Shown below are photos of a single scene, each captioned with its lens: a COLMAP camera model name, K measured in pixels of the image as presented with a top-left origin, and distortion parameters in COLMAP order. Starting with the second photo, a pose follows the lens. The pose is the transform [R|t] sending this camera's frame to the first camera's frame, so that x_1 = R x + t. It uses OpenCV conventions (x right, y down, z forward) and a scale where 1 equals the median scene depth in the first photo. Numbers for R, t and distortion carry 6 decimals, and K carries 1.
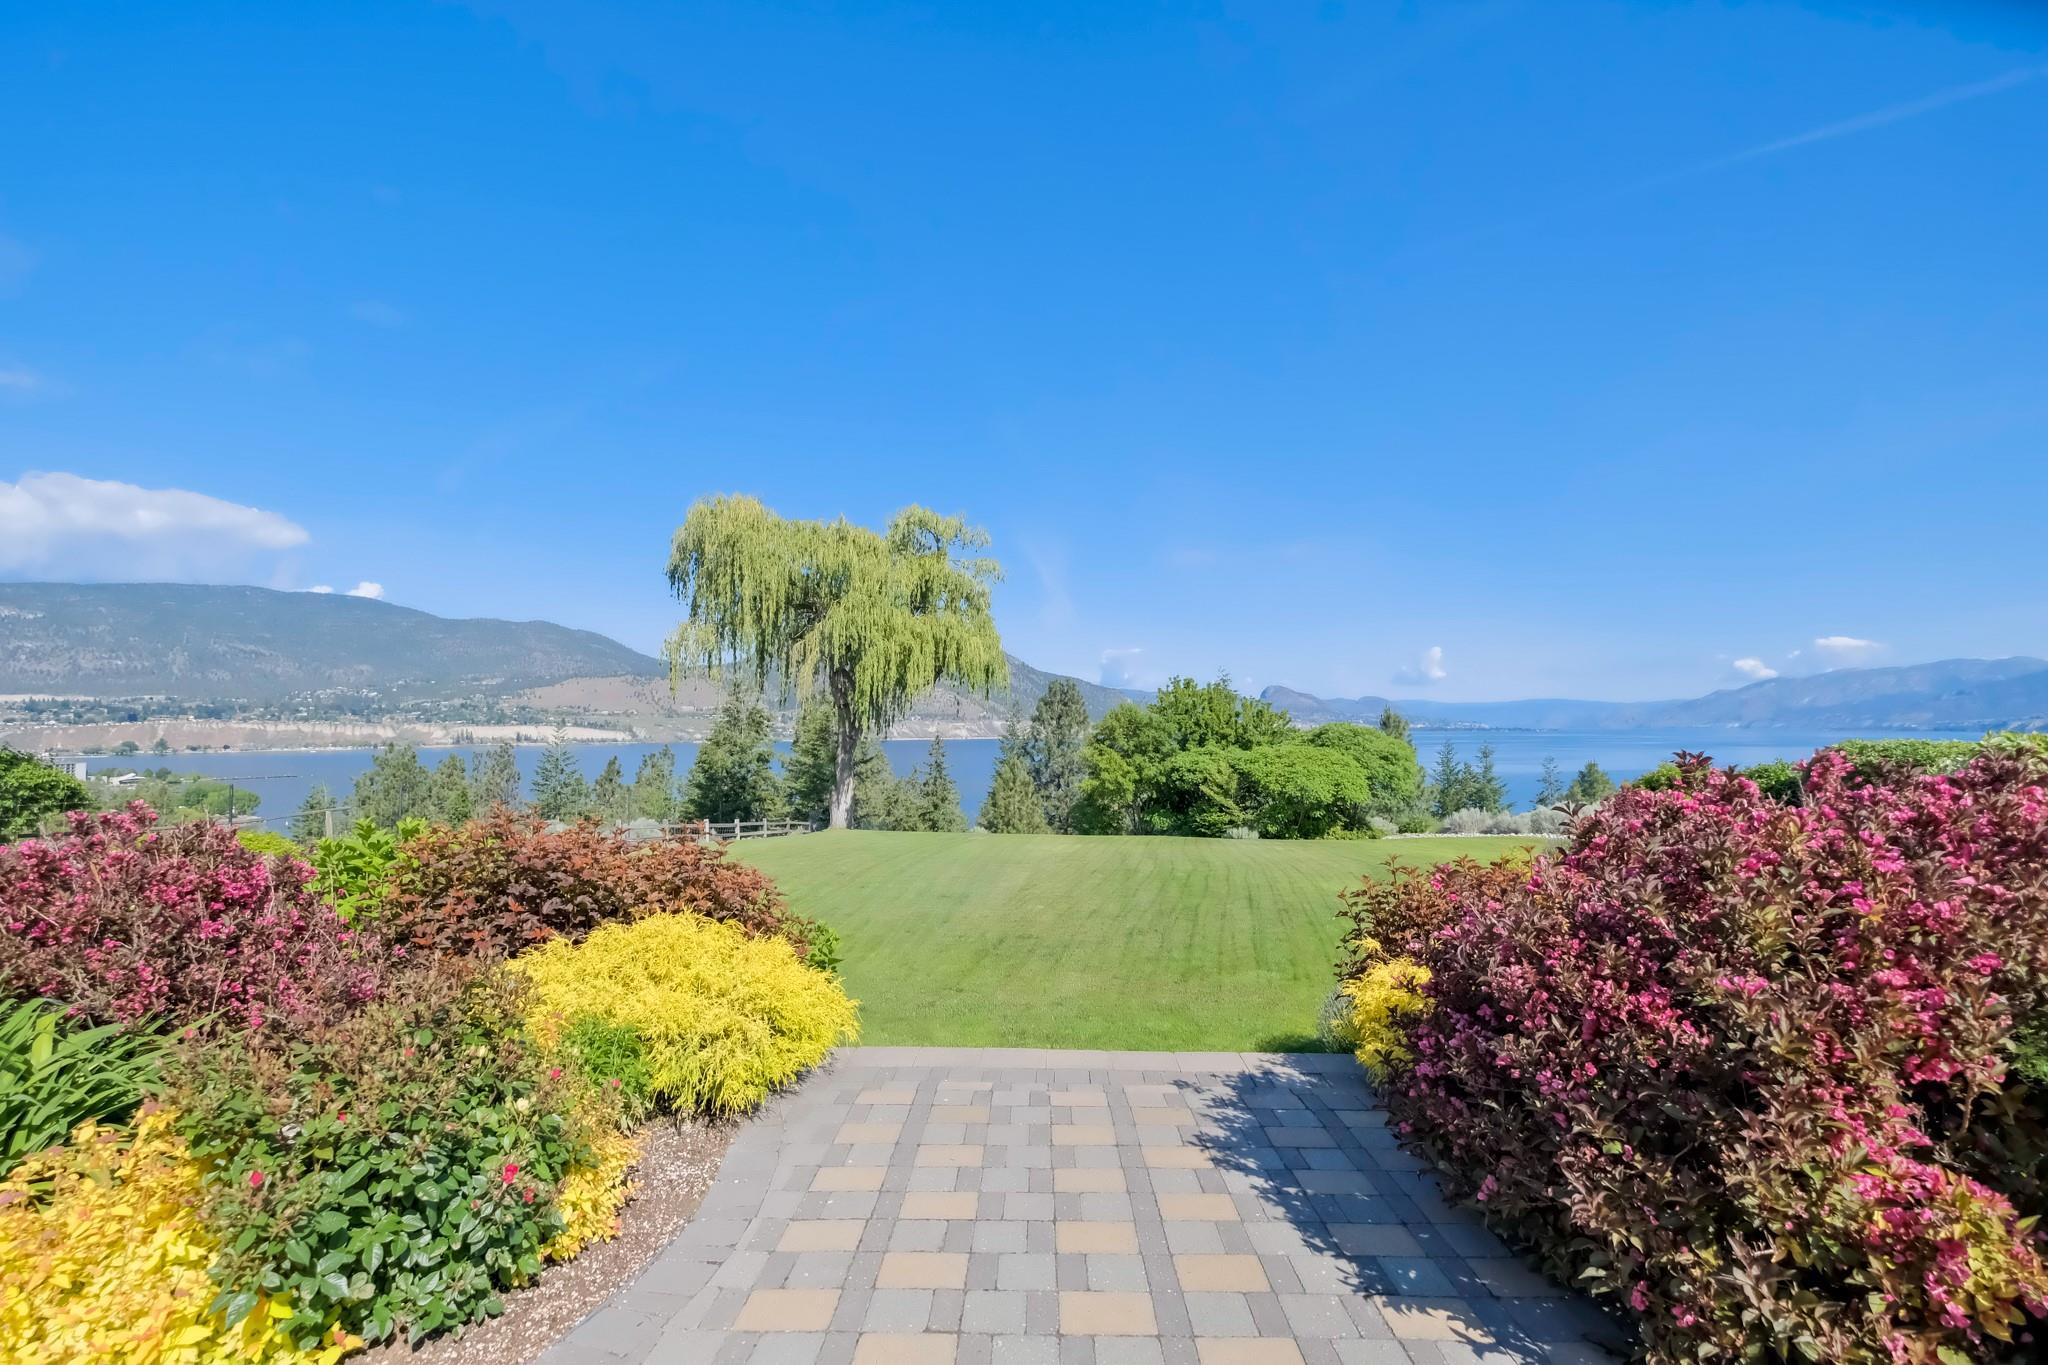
lens RADIAL K [[934.9, 0, 1012.9], [0, 934.9, 683.6], [0, 0, 1]] dist [0.000192, -0.000633]
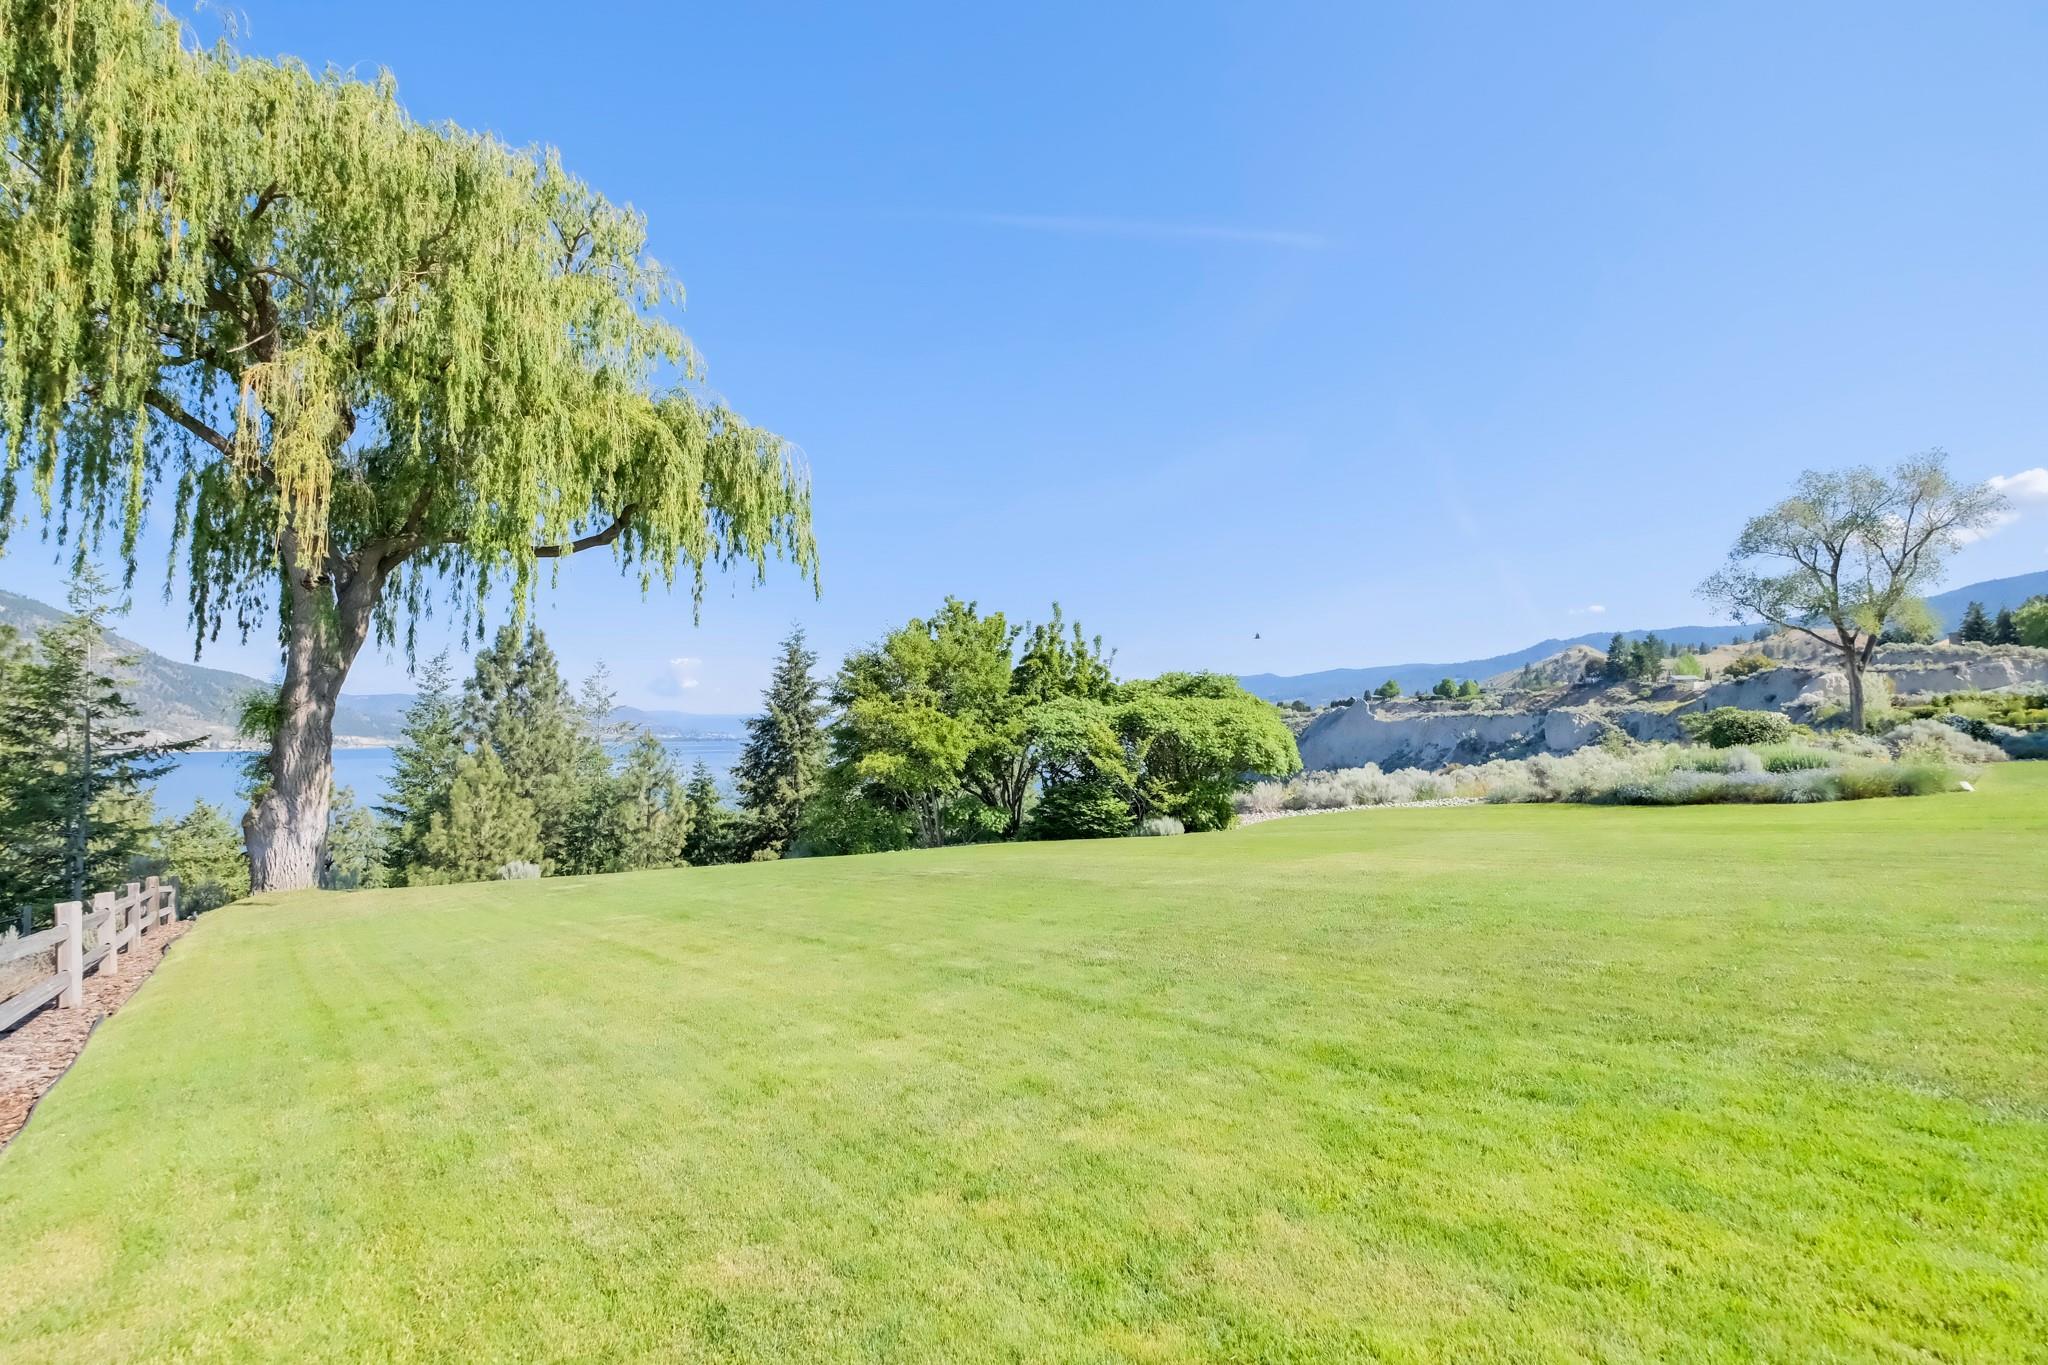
lens RADIAL K [[934.9, 0, 1016.8], [0, 934.9, 684.0], [0, 0, 1]] dist [0.000192, -0.000633]
pose [[0.722124, 0.039491, 0.690636, -0.235994], [-0.031959, 0.999208, -0.023719, 0.066212], [-0.691025, -0.004944, 0.722814, 0.500828]]
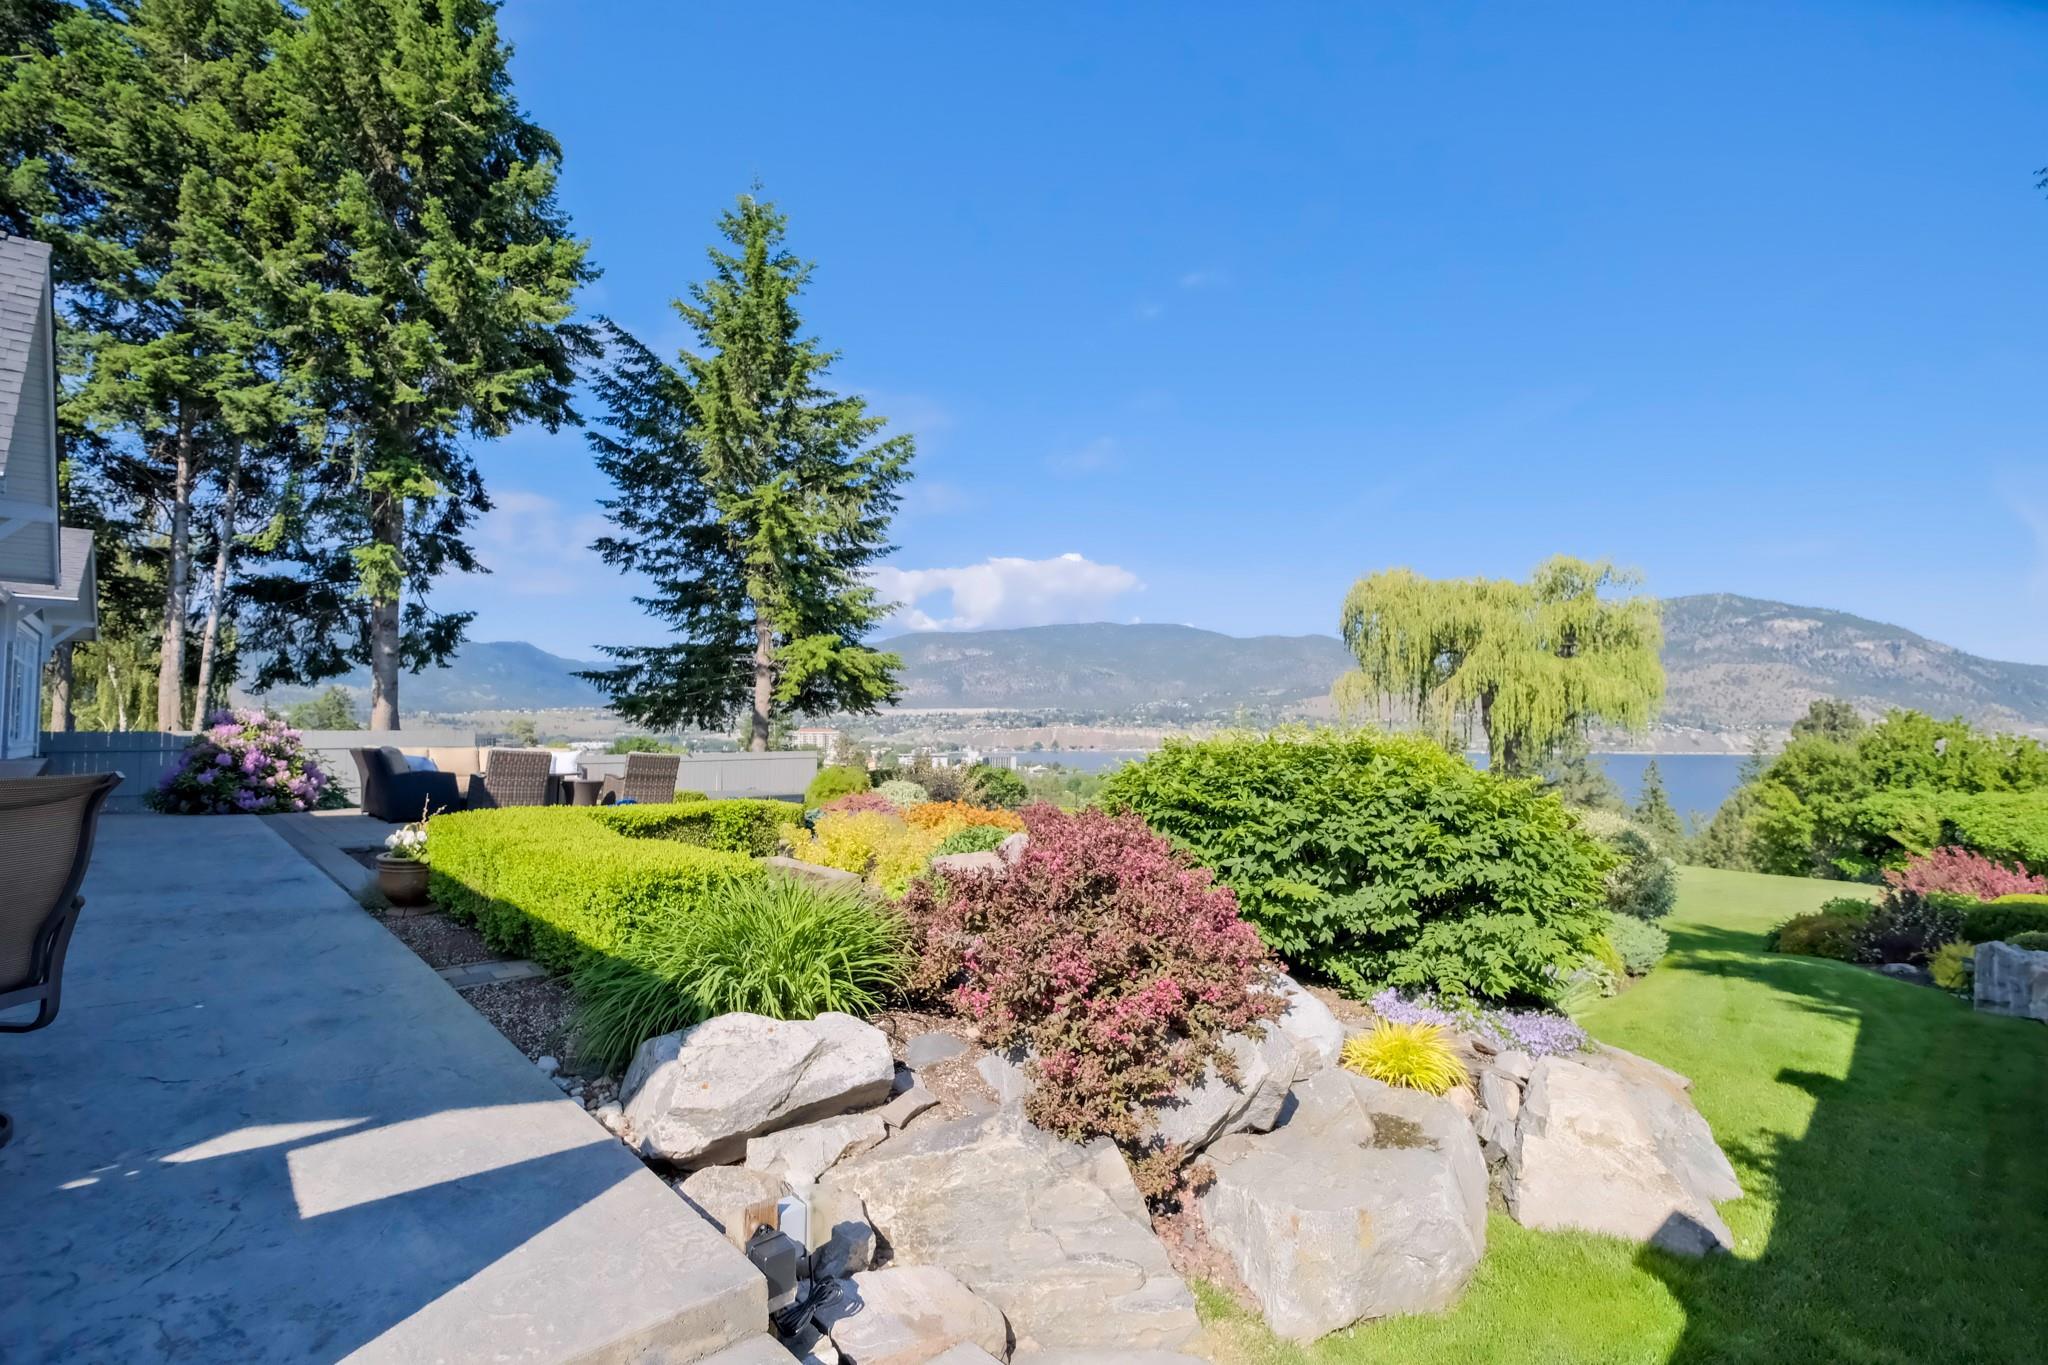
lens RADIAL K [[934.9, 0, 1016.0], [0, 934.9, 681.6], [0, 0, 1]] dist [0.000192, -0.000633]
pose [[0.710860, -0.029519, -0.702714, 0.206961], [0.022402, 0.999562, -0.019327, -0.034219], [0.702977, -0.002004, 0.711210, -0.221866]]
